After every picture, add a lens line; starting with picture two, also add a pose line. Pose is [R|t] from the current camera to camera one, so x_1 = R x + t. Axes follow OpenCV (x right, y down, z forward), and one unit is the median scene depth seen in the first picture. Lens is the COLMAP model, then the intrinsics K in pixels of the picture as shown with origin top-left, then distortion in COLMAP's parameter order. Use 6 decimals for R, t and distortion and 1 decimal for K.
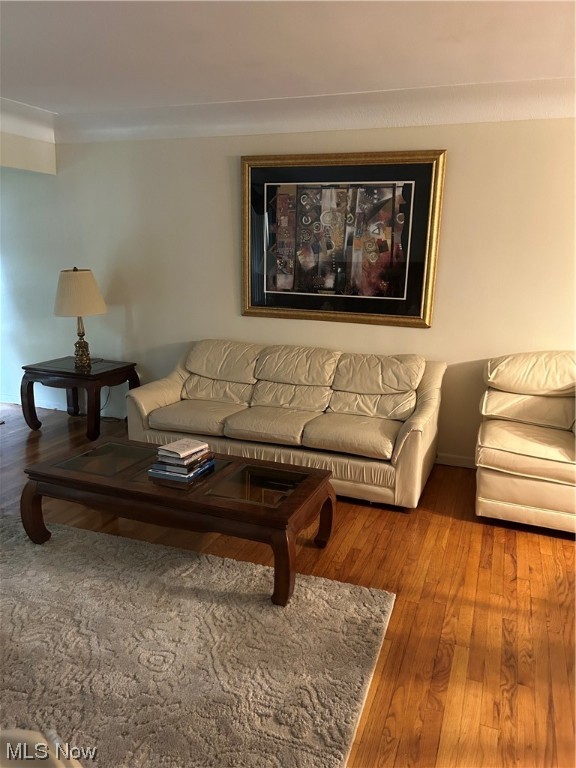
lens RADIAL K [[571.9, 0, 289.2], [0, 571.9, 387.8], [0, 0, 1]] dist [0.057148, -0.065055]
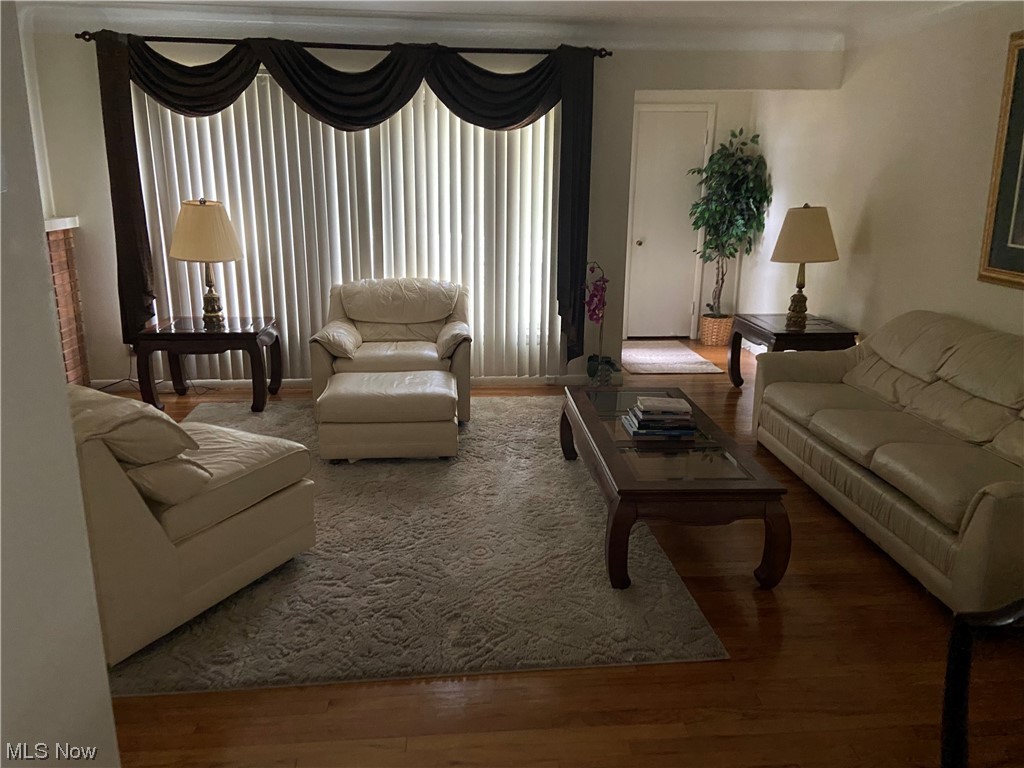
lens RADIAL K [[772.6, 0, 517.9], [0, 772.6, 379.5], [0, 0, 1]] dist [0.049857, -0.045773]
pose [[0.442113, 0.214355, -0.870970, 0.595896], [-0.207771, 0.969089, 0.133036, -0.035828], [0.872564, 0.122146, 0.472983, 0.182598]]
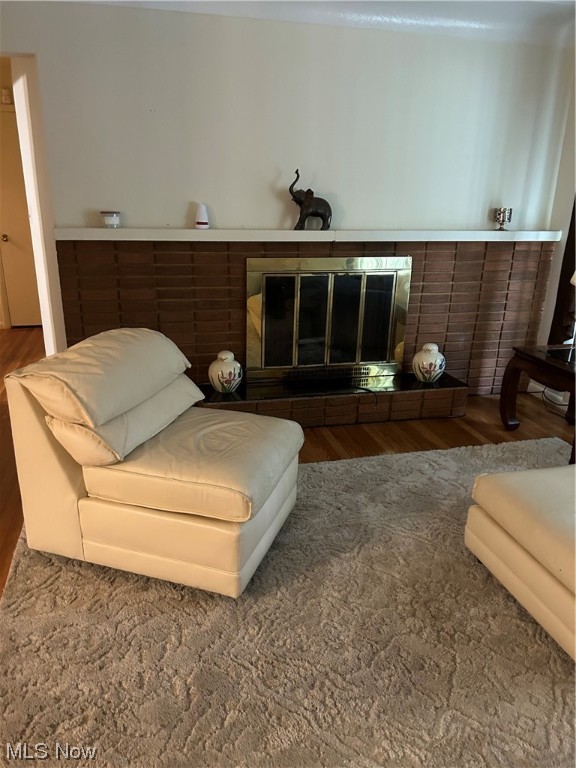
lens RADIAL K [[571.9, 0, 289.6], [0, 571.9, 390.1], [0, 0, 1]] dist [0.057148, -0.065055]
pose [[-0.817723, 0.148928, -0.556012, 0.020838], [-0.170520, 0.859916, 0.481111, -0.147460], [0.549775, 0.488227, -0.677777, 0.724616]]
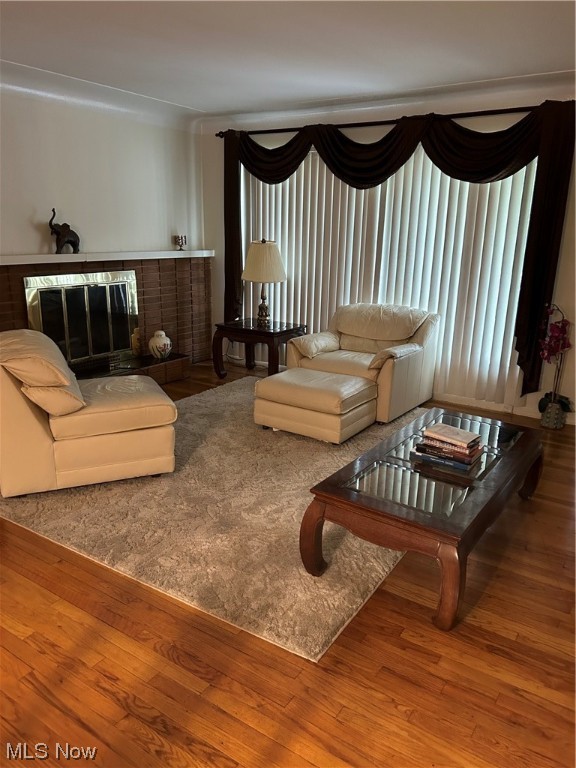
lens RADIAL K [[571.9, 0, 288.6], [0, 571.9, 393.7], [0, 0, 1]] dist [0.057148, -0.065055]
pose [[-0.218425, 0.247943, -0.943830, 0.590400], [-0.248402, 0.921198, 0.299484, -0.137415], [0.943709, 0.299863, -0.139623, 0.685611]]
